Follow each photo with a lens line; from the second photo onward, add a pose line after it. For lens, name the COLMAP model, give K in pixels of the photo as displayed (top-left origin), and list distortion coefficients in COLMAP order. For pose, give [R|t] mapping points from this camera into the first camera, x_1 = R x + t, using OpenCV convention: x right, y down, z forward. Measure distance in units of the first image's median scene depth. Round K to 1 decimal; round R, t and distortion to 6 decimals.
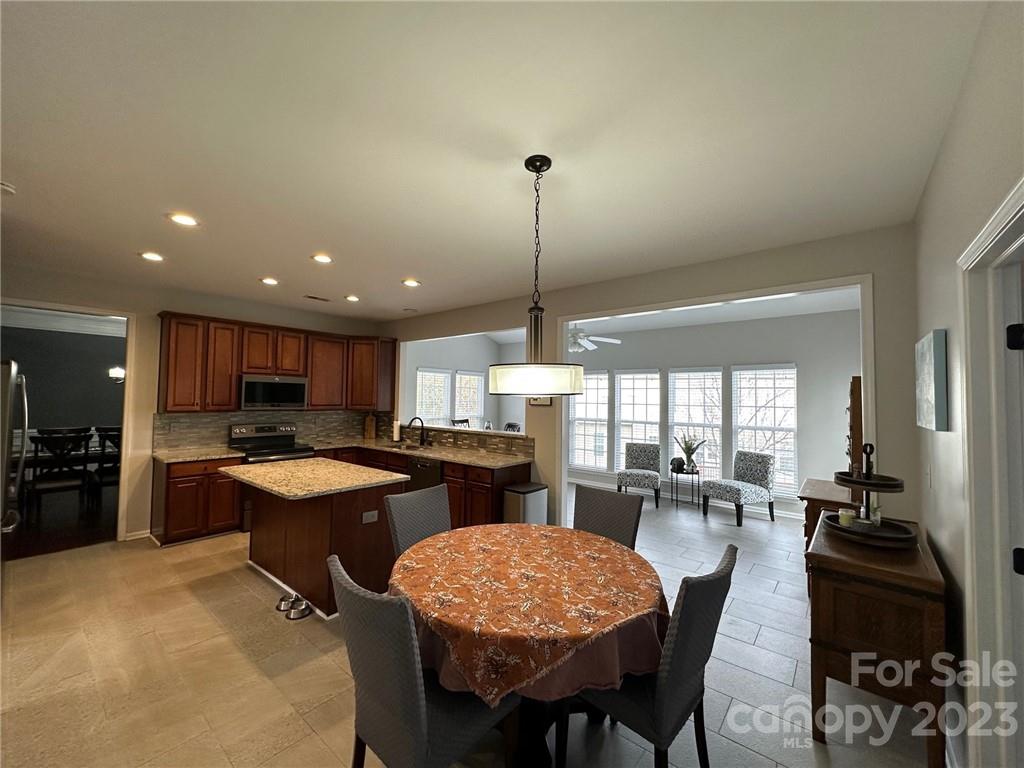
lens RADIAL K [[405.1, 0, 514.3], [0, 405.1, 384.3], [0, 0, 1]] dist [-0.001944, 0.000411]
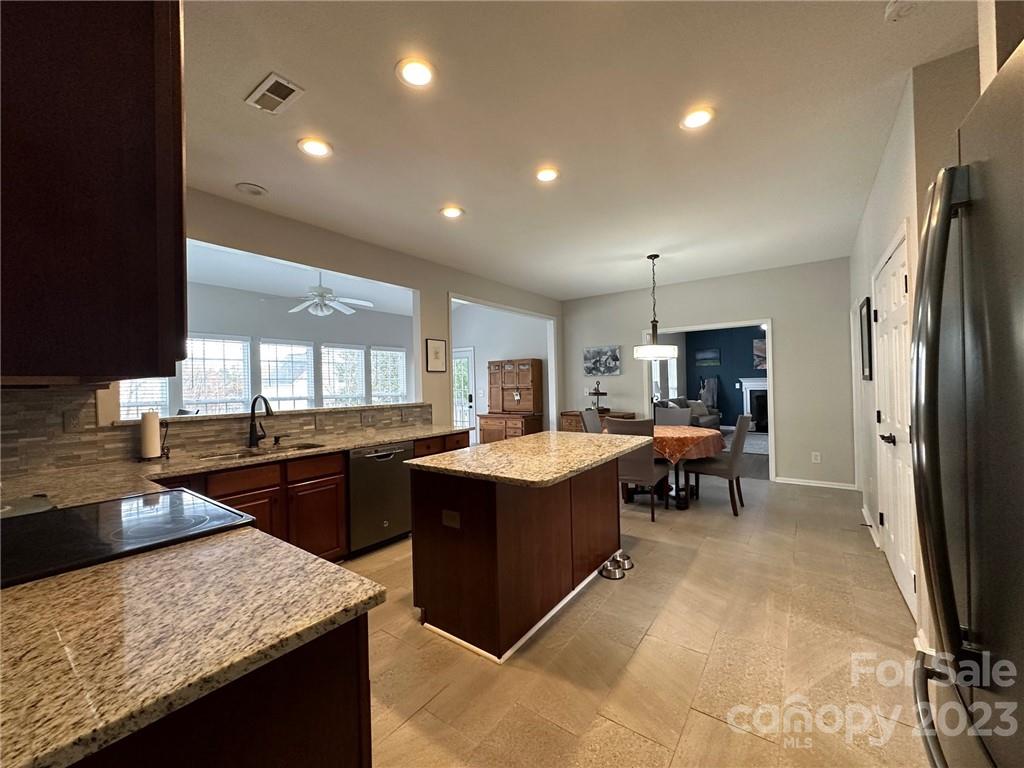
lens RADIAL K [[405.1, 0, 513.0], [0, 405.1, 383.3], [0, 0, 1]] dist [-0.001944, 0.000411]
pose [[-0.052970, -0.010893, 0.998537, -0.896591], [-0.012332, 0.999871, 0.010253, 0.063238], [-0.998520, -0.011771, -0.053098, 0.784337]]
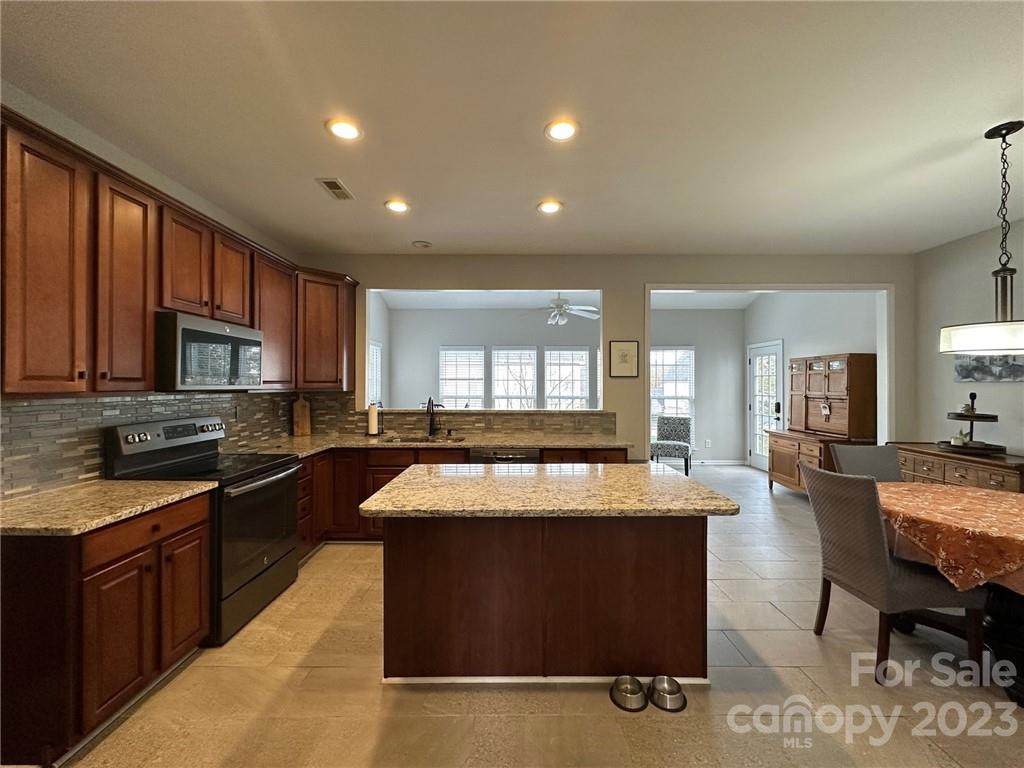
lens RADIAL K [[405.1, 0, 513.5], [0, 405.1, 382.9], [0, 0, 1]] dist [-0.001944, 0.000411]
pose [[0.776790, -0.011094, 0.629662, -0.652407], [-0.010952, 0.999456, 0.031121, 0.036384], [-0.629664, -0.031071, 0.776246, 0.399499]]
